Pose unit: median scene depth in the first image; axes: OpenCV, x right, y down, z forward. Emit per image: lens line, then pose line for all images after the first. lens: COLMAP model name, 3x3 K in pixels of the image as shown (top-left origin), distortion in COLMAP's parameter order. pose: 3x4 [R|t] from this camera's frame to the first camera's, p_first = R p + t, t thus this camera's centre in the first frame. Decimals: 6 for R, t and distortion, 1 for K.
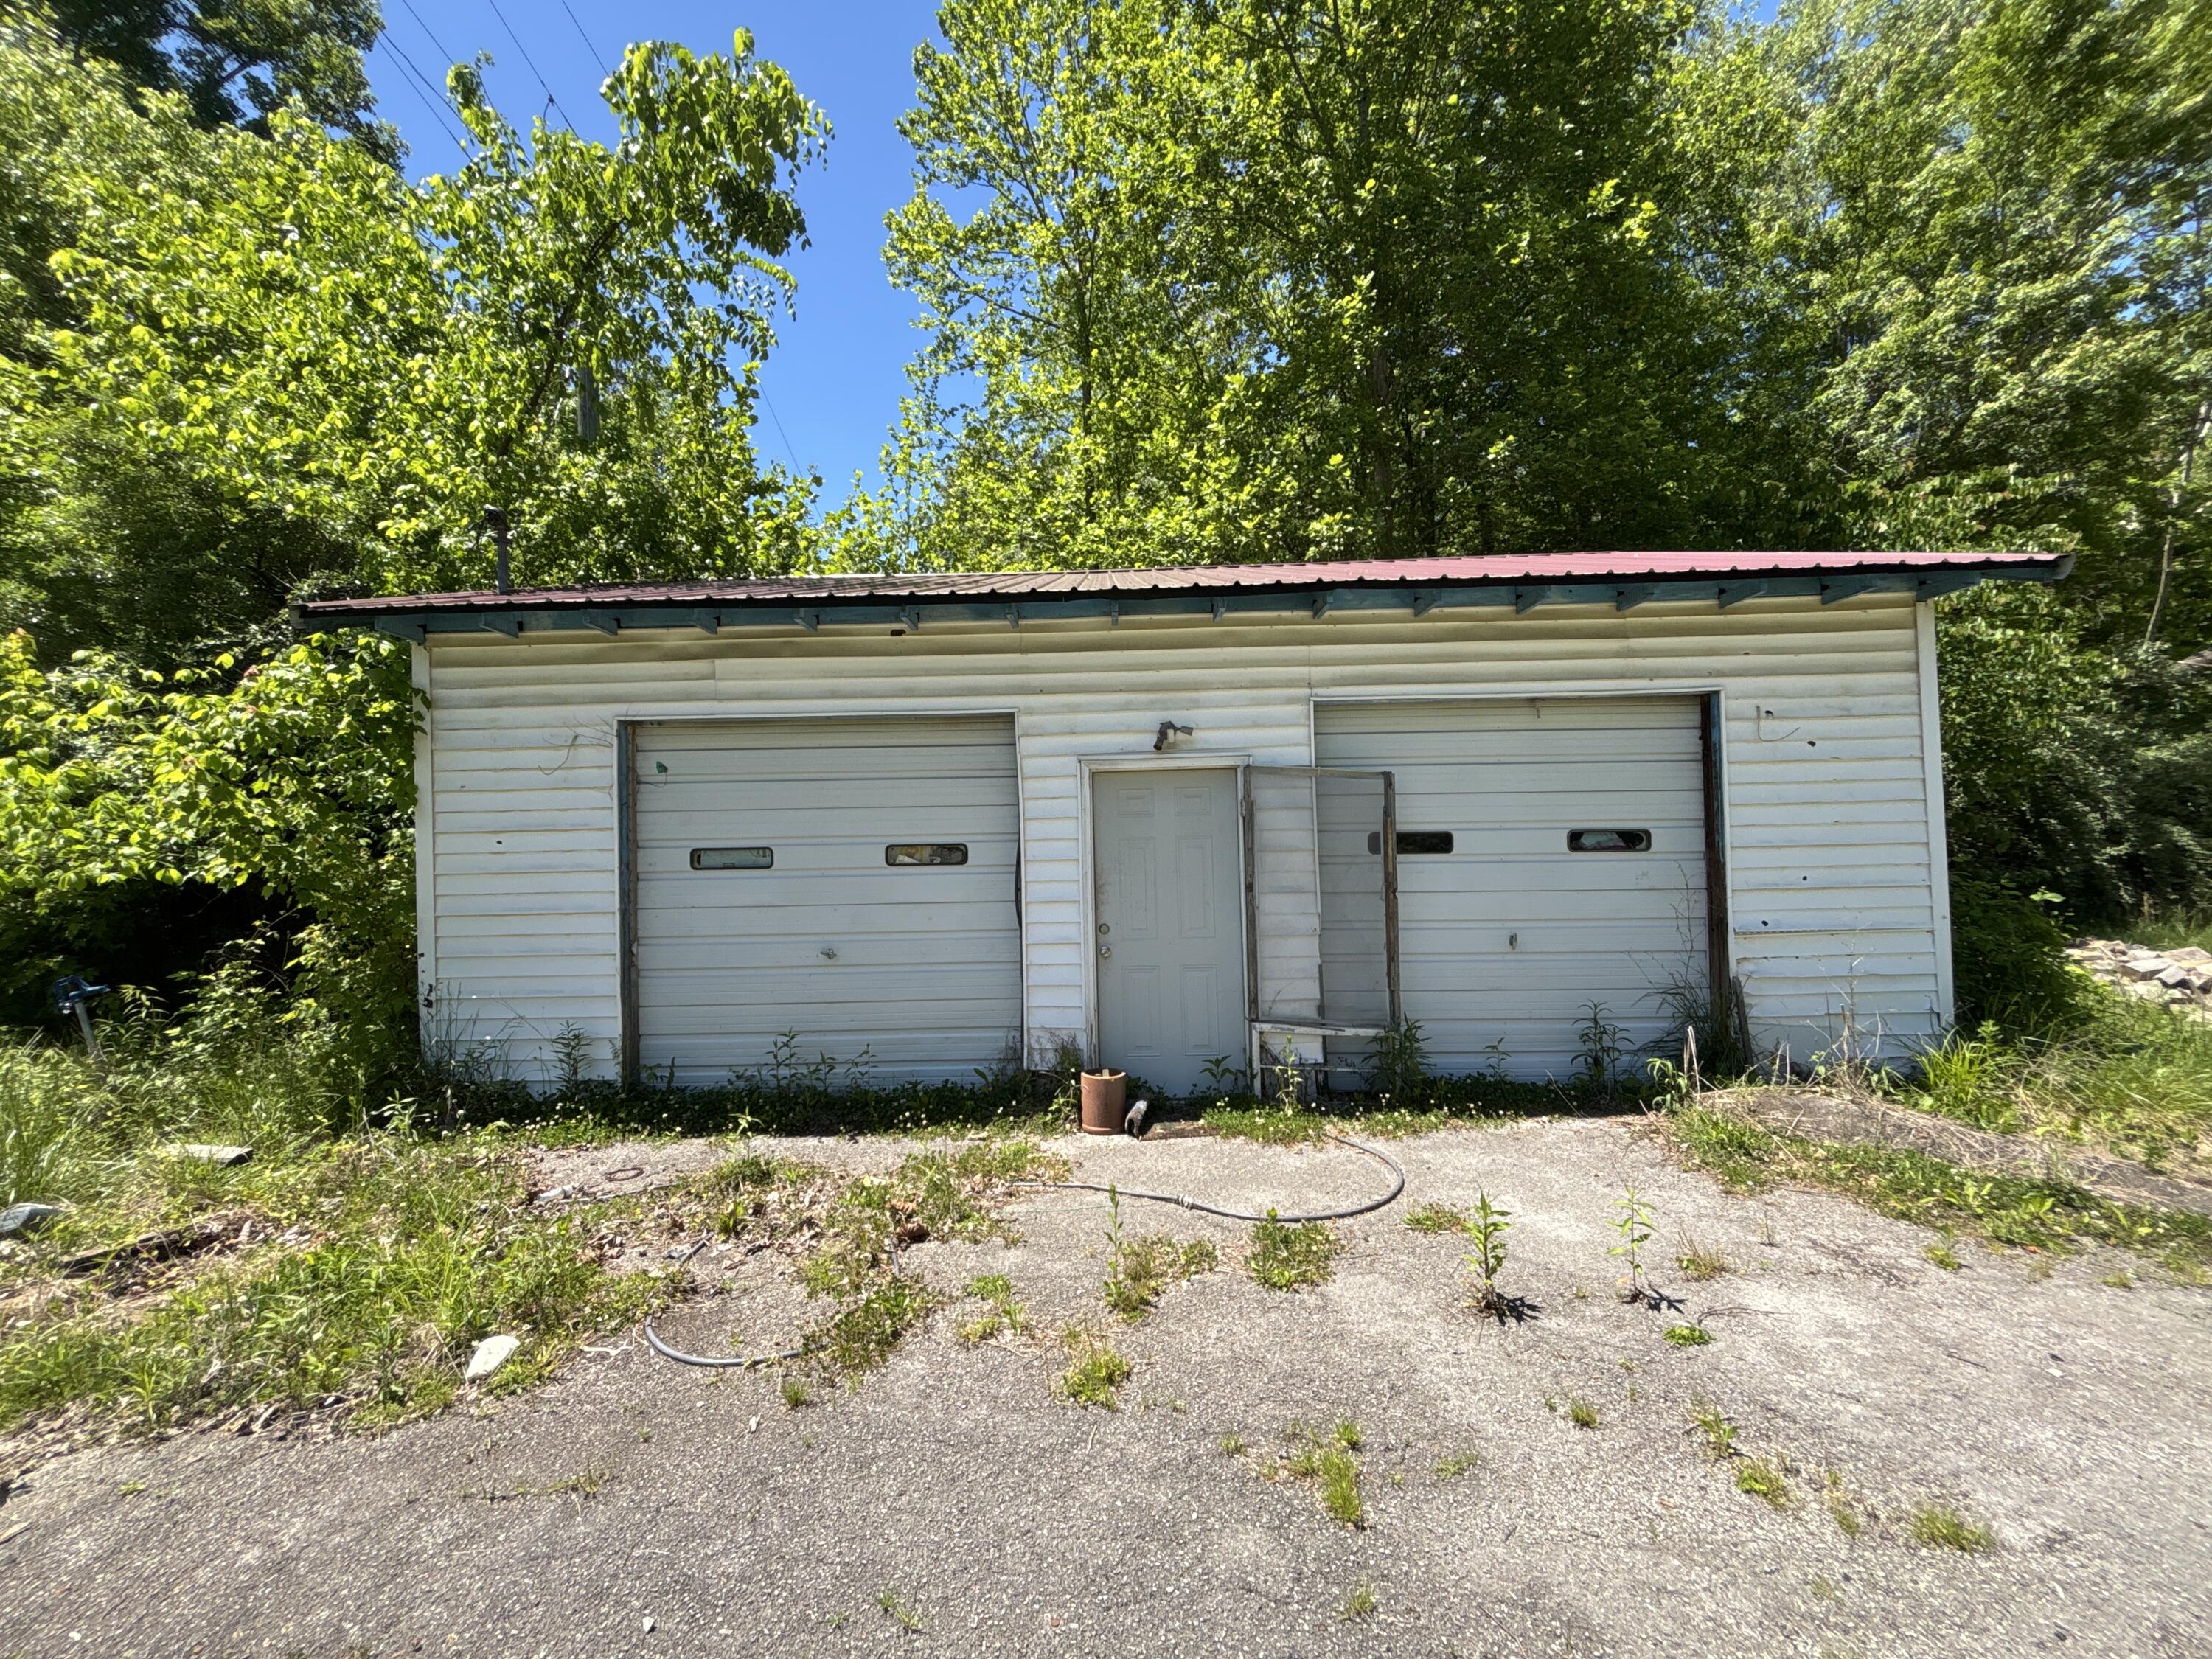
lens RADIAL K [[874.5, 0, 1106.0], [0, 874.5, 829.5], [0, 0, 1]] dist [0.026468, -0.016646]
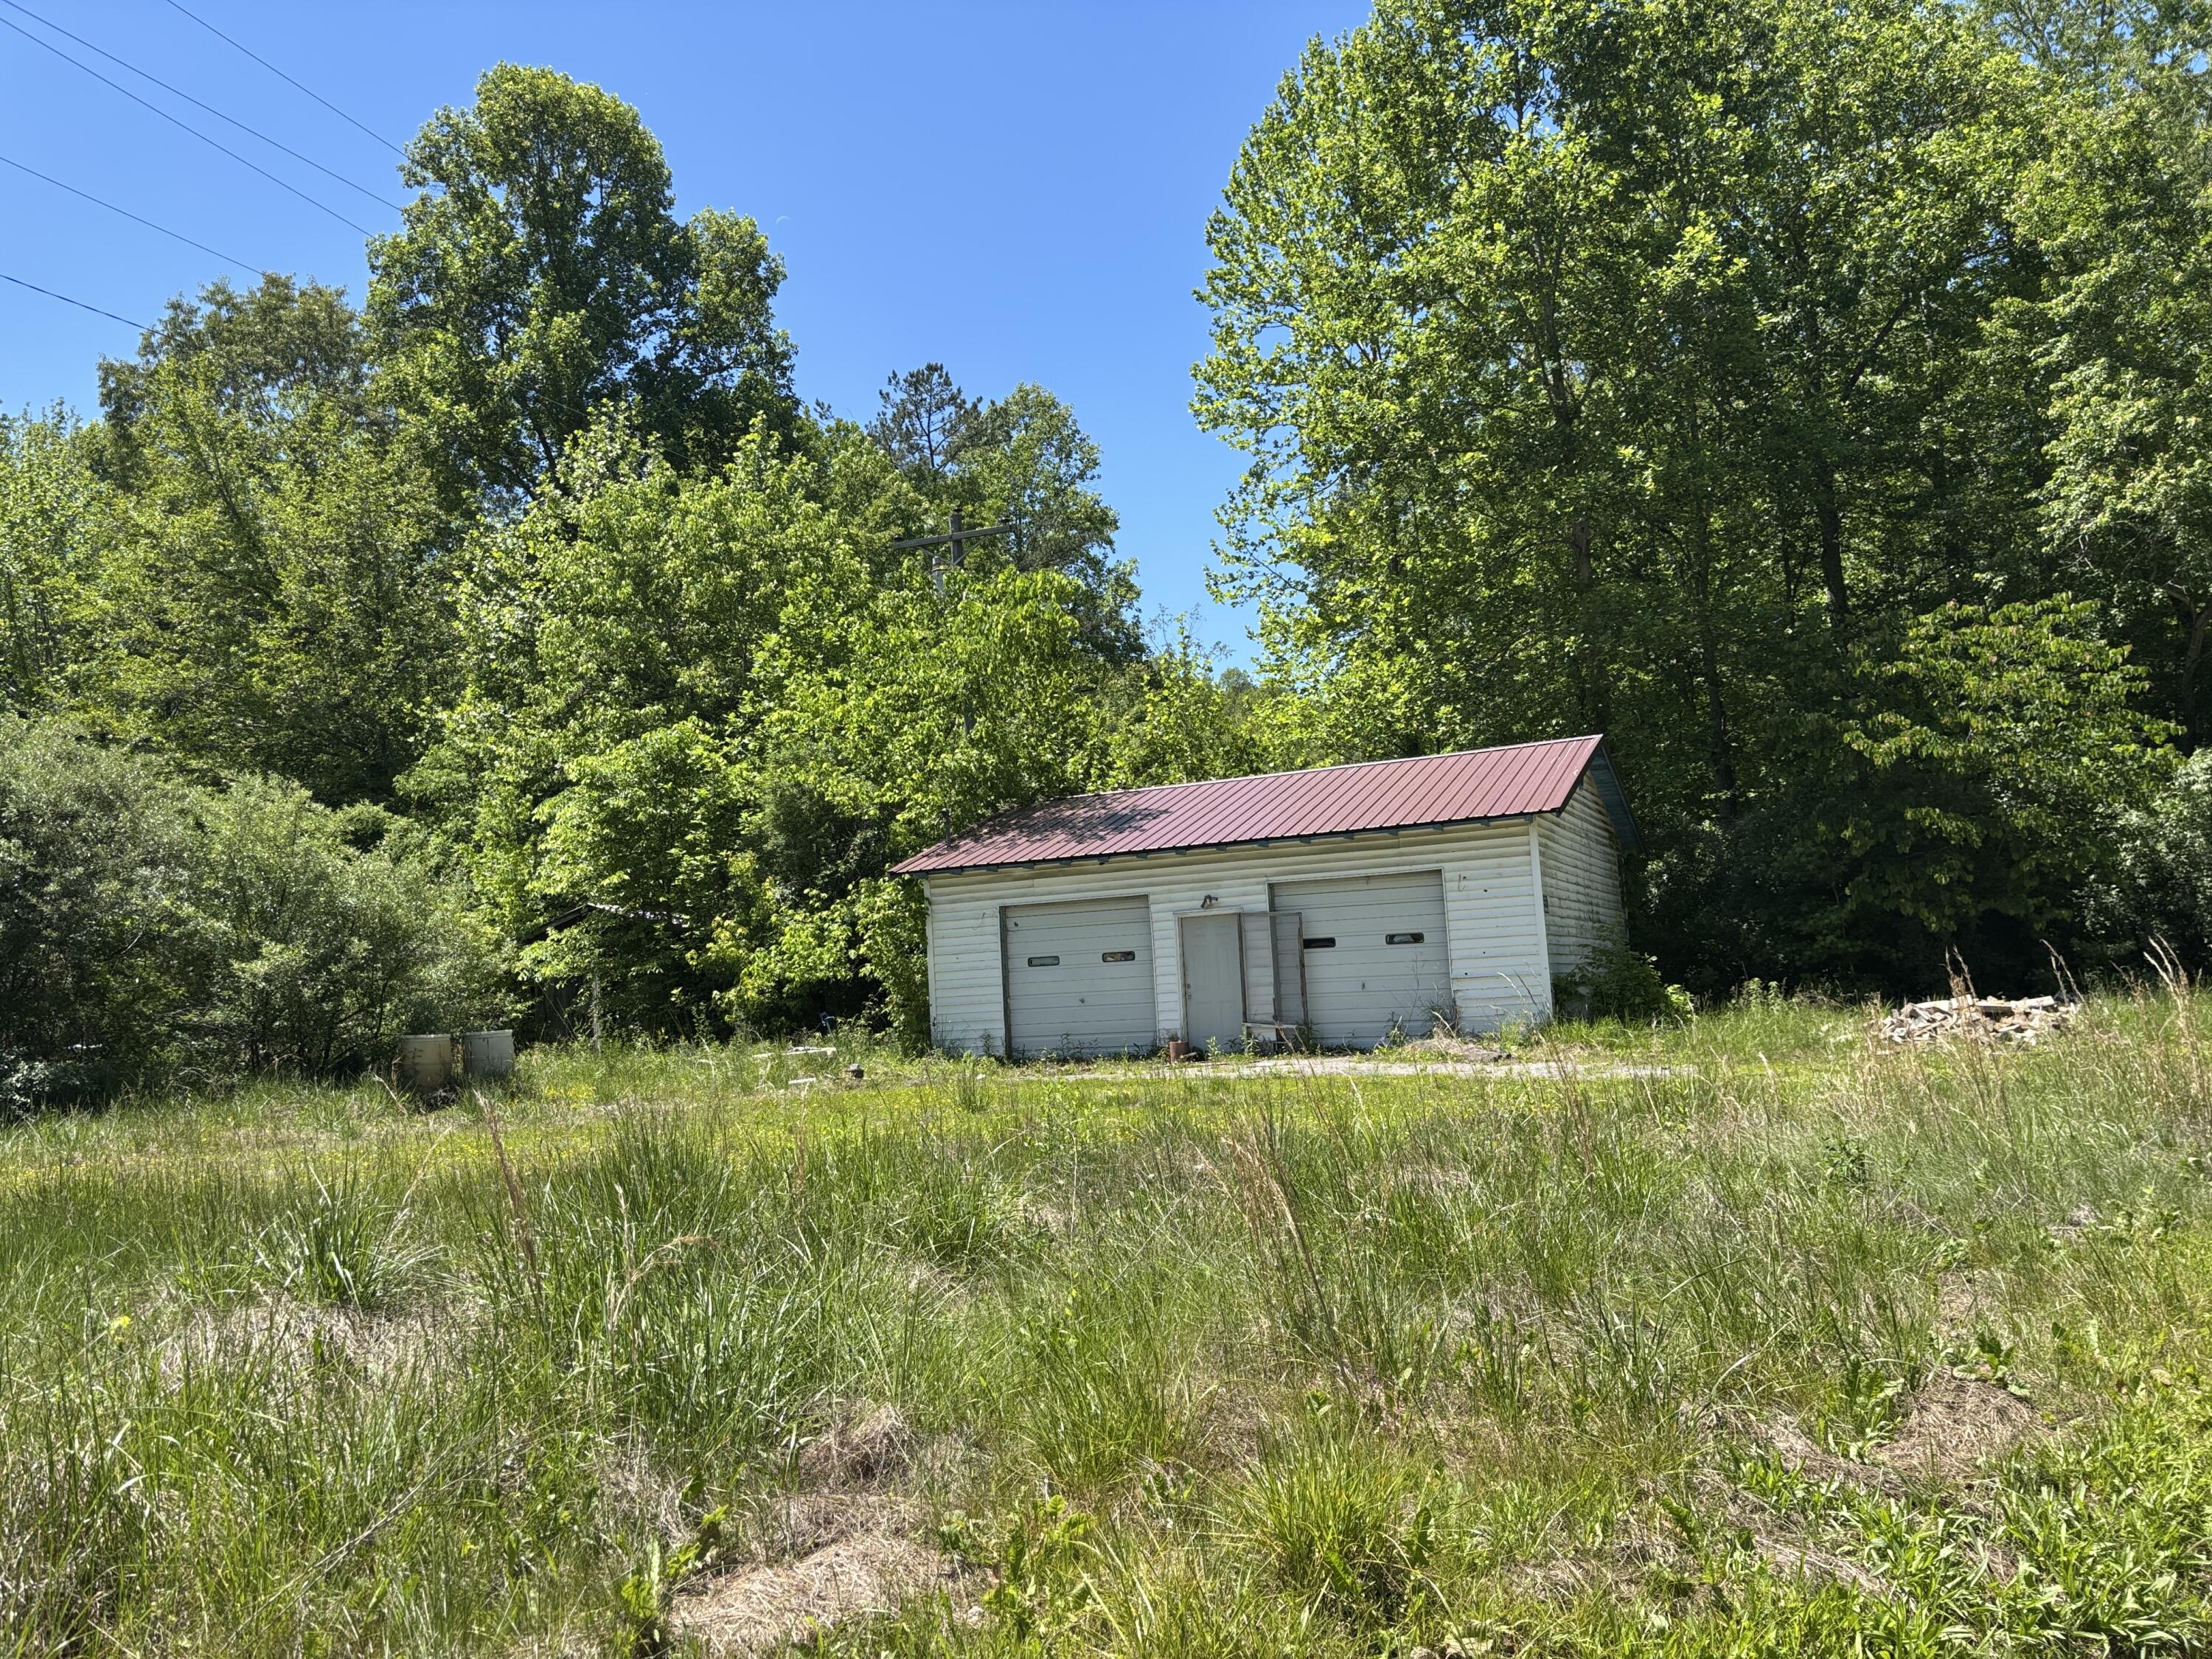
lens RADIAL K [[1658.4, 0, 1106.0], [0, 1658.4, 829.5], [0, 0, 1]] dist [0.048131, -0.032360]
pose [[0.914263, -0.067092, -0.399528, 1.566299], [0.035411, 0.995651, -0.086164, 0.072196], [0.403571, 0.064629, 0.912663, -3.088094]]
